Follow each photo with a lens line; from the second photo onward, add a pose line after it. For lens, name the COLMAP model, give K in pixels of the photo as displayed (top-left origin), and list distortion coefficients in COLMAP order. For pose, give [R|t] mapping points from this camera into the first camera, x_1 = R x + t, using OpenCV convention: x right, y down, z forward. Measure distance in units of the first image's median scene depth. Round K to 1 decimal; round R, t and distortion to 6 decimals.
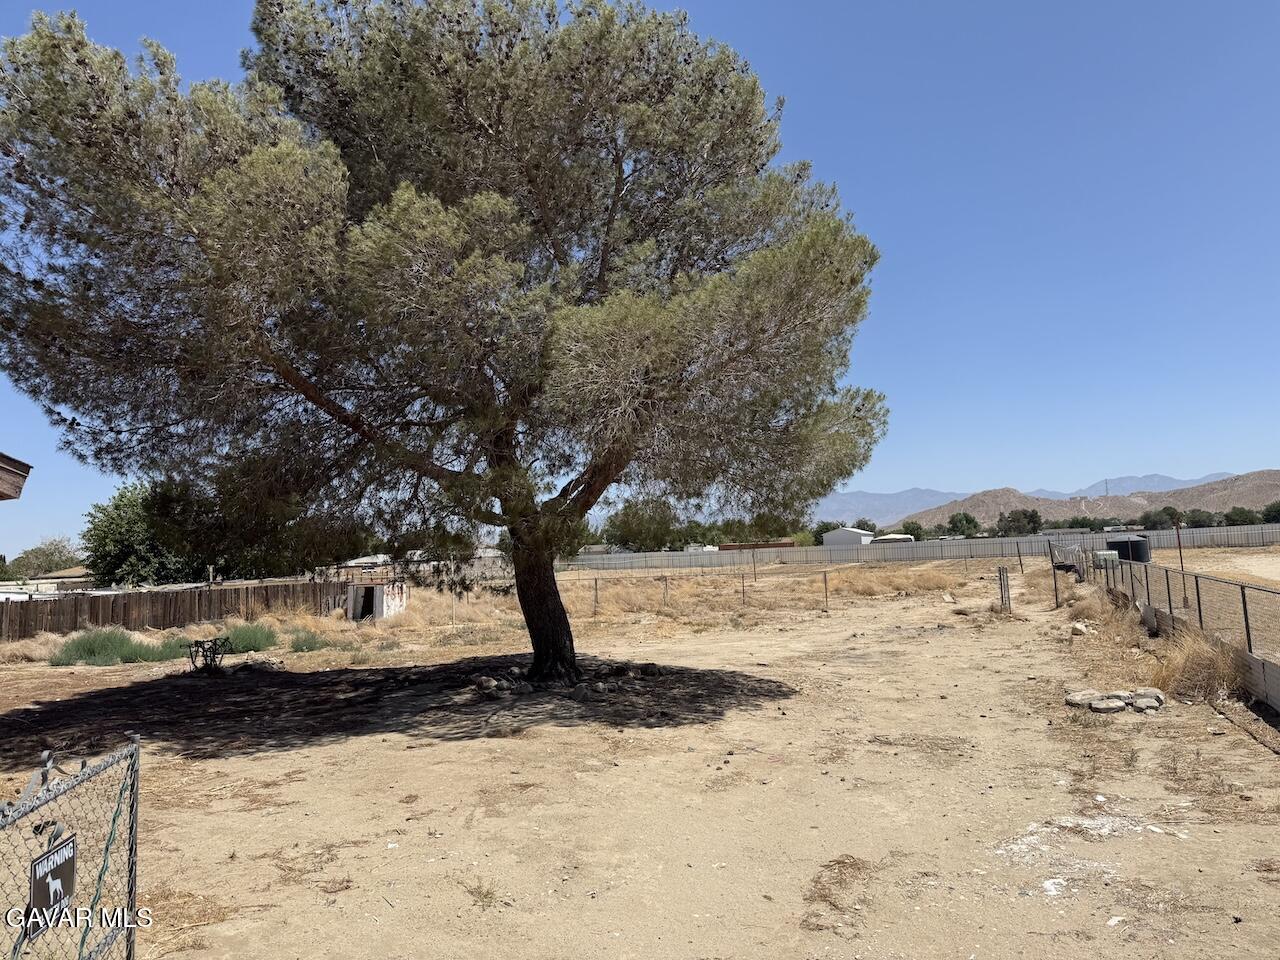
lens RADIAL K [[915.0, 0, 640.0], [0, 915.0, 480.0], [0, 0, 1]] dist [-0.007642, -0.004167]
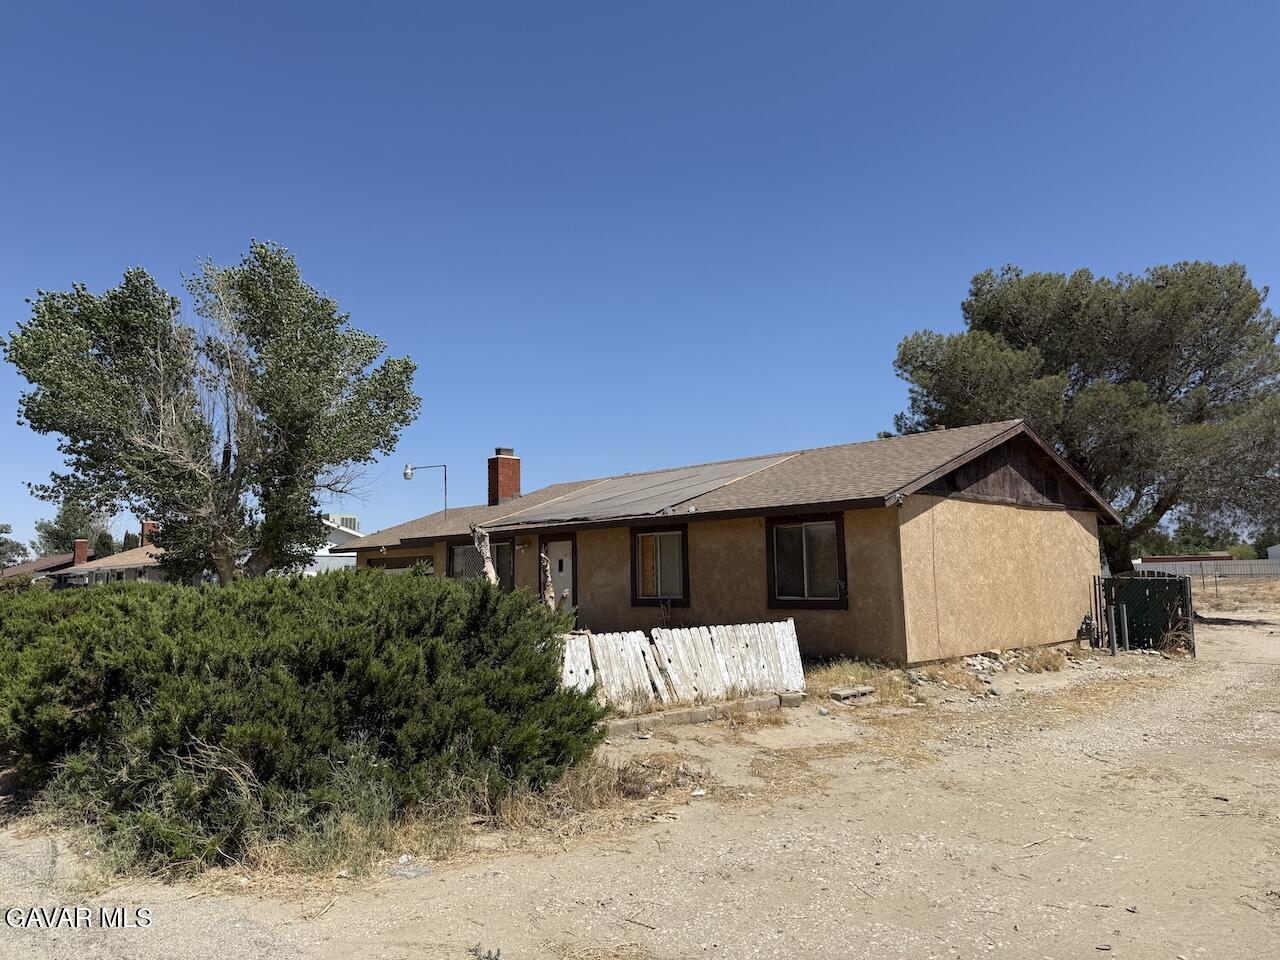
lens RADIAL K [[895.3, 0, 639.5], [0, 895.3, 468.9], [0, 0, 1]] dist [-0.005064, -0.006086]
pose [[0.917751, -0.021861, -0.396554, -0.139351], [0.011870, 0.999548, -0.027632, -0.019859], [0.396979, 0.020652, 0.917595, -0.503636]]
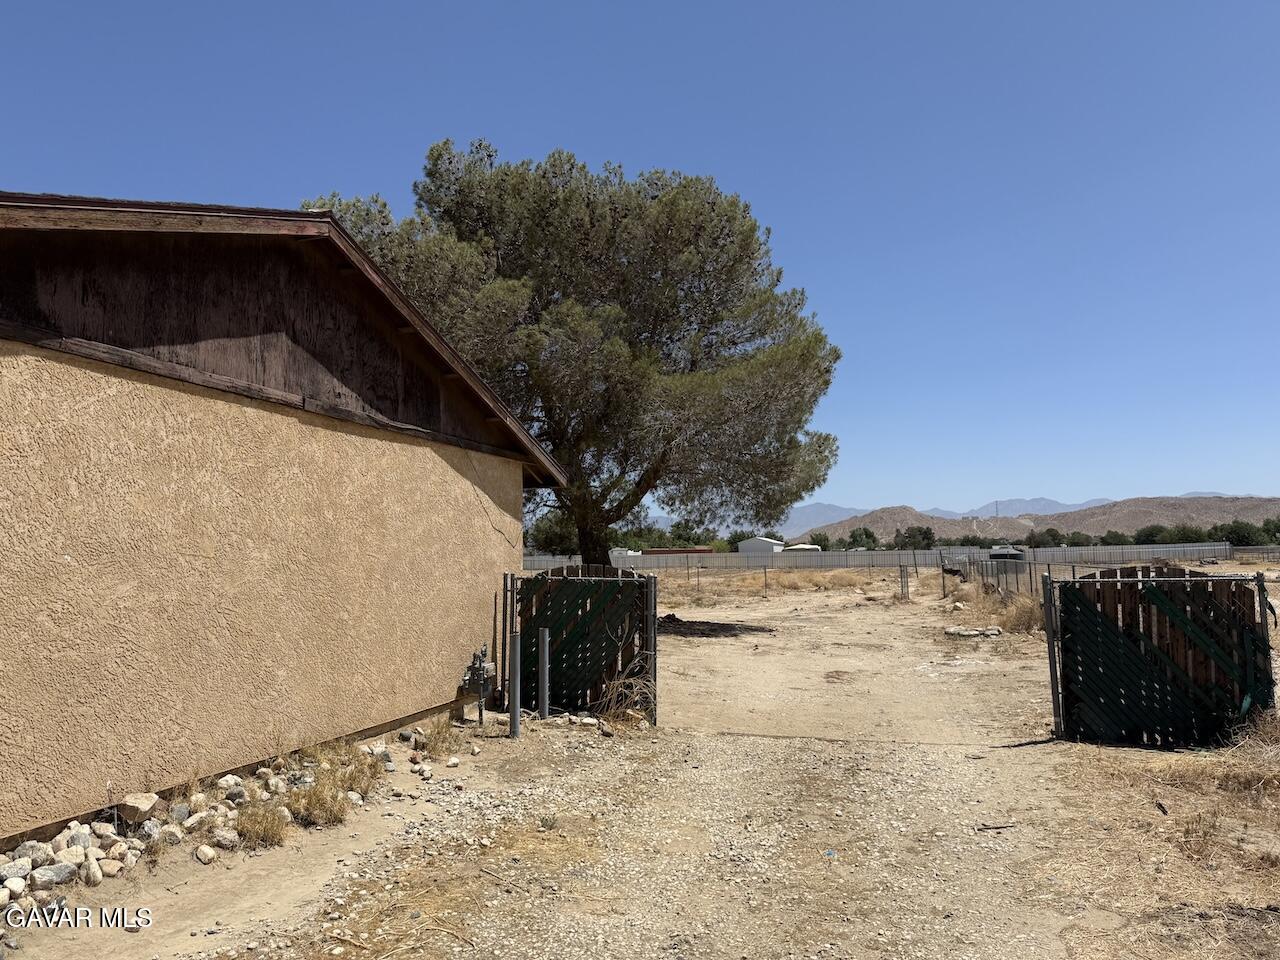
lens RADIAL K [[895.3, 0, 639.5], [0, 895.3, 468.9], [0, 0, 1]] dist [-0.005064, -0.006086]
pose [[0.995027, 0.035454, 0.093084, -0.089967], [-0.033490, 0.999184, -0.022583, 0.002345], [-0.093808, 0.019353, 0.995402, -0.208954]]
